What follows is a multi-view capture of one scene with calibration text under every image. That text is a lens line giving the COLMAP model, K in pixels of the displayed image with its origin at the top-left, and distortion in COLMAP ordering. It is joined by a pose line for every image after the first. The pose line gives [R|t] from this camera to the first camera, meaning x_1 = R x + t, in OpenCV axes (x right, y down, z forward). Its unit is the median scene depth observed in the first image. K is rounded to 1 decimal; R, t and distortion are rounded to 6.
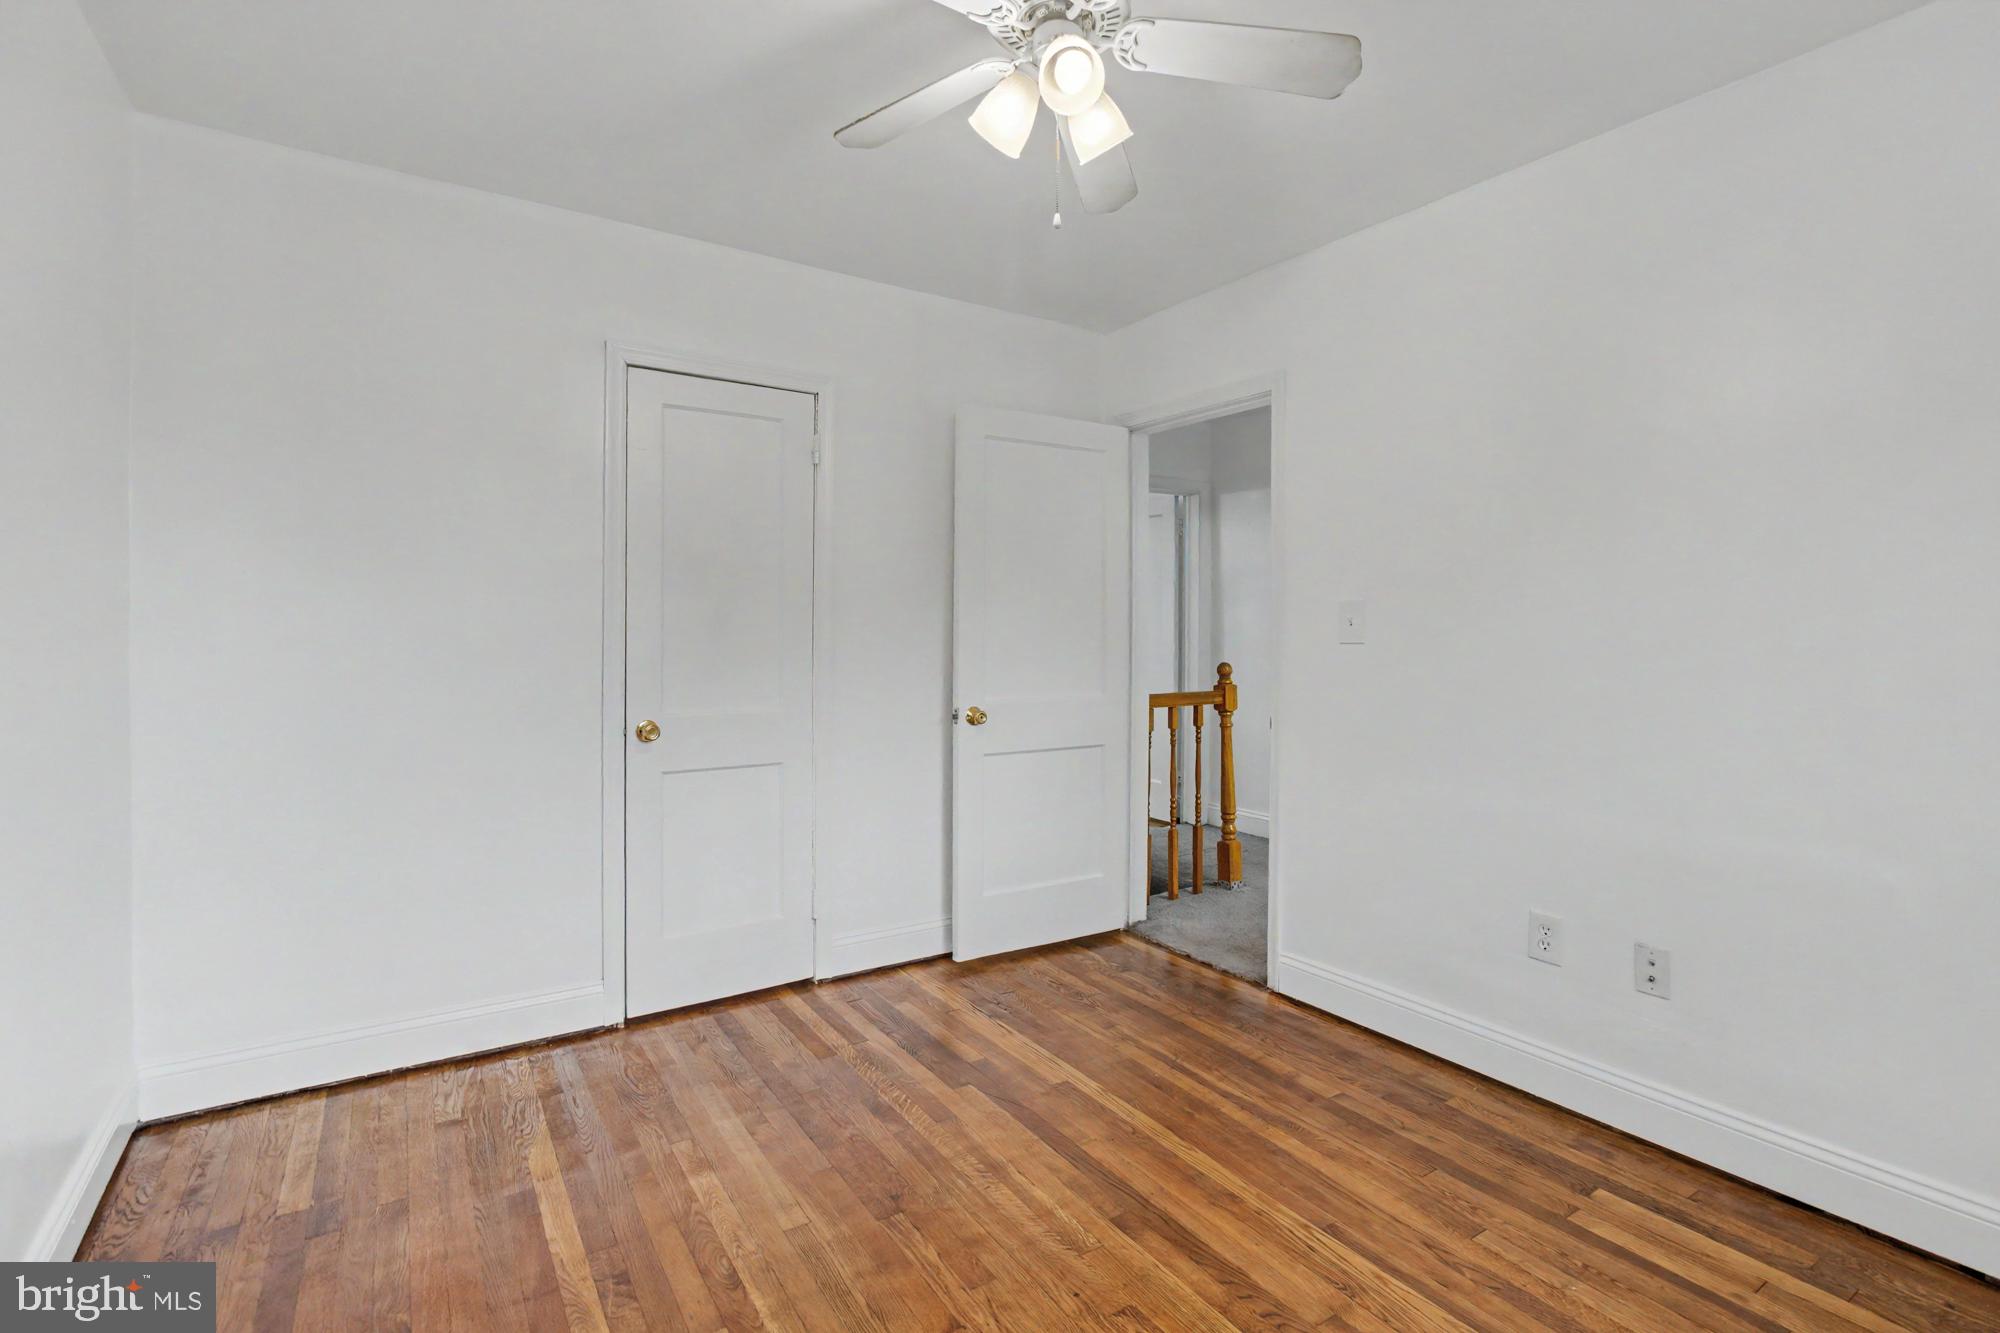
lens RADIAL K [[958.4, 0, 1016.6], [0, 958.4, 646.9], [0, 0, 1]] dist [-0.013362, 0.000557]
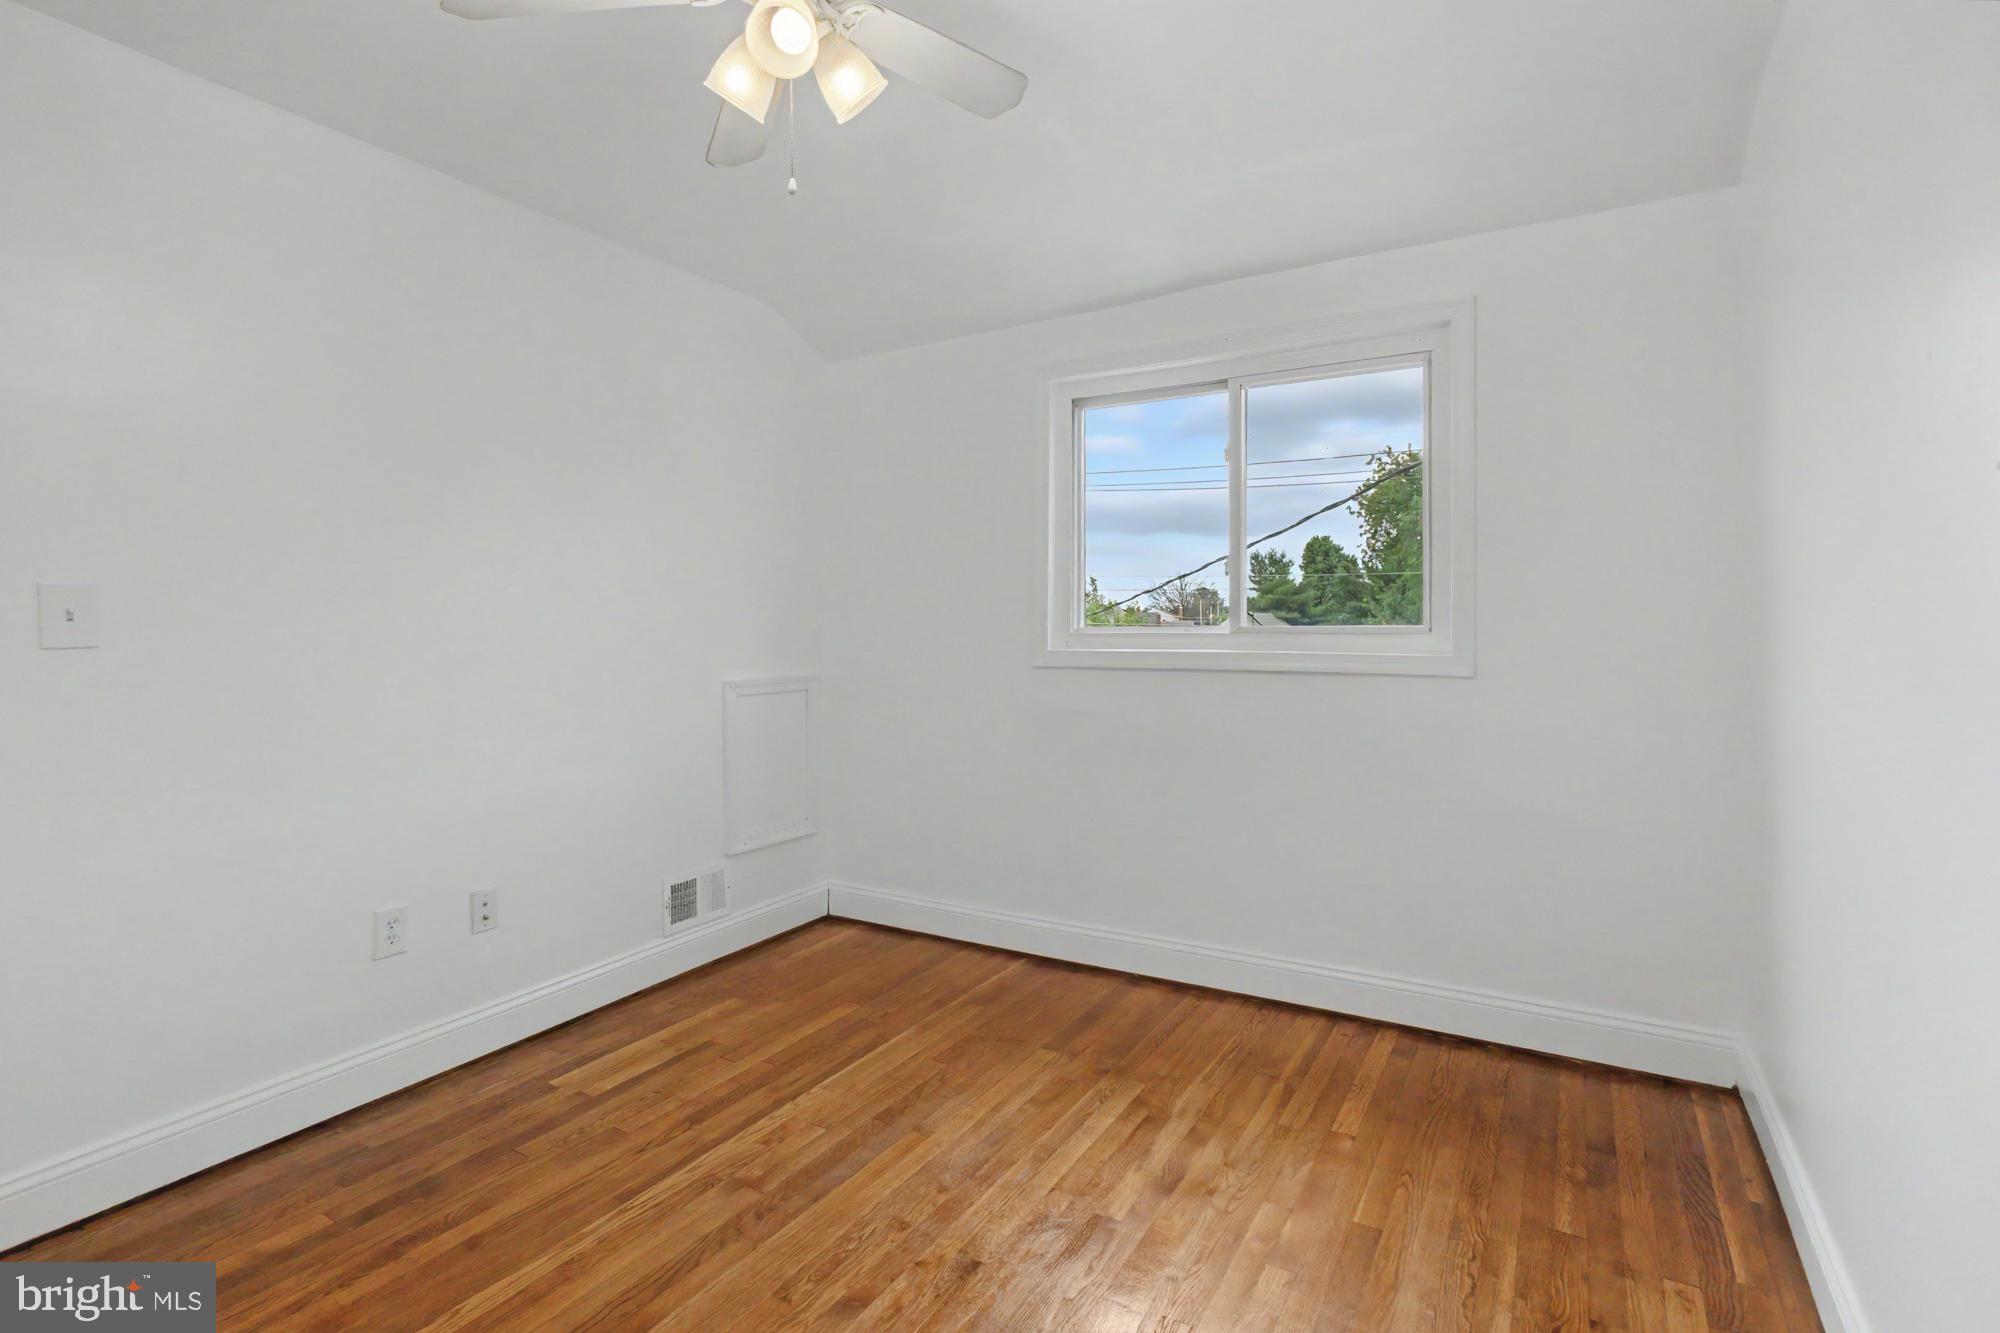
lens RADIAL K [[958.4, 0, 1003.2], [0, 958.4, 657.5], [0, 0, 1]] dist [-0.013362, 0.000557]
pose [[-0.456727, -0.034824, 0.888925, -0.721241], [0.015778, 0.998759, 0.047233, -0.025361], [-0.889467, 0.035598, -0.455611, 1.011217]]
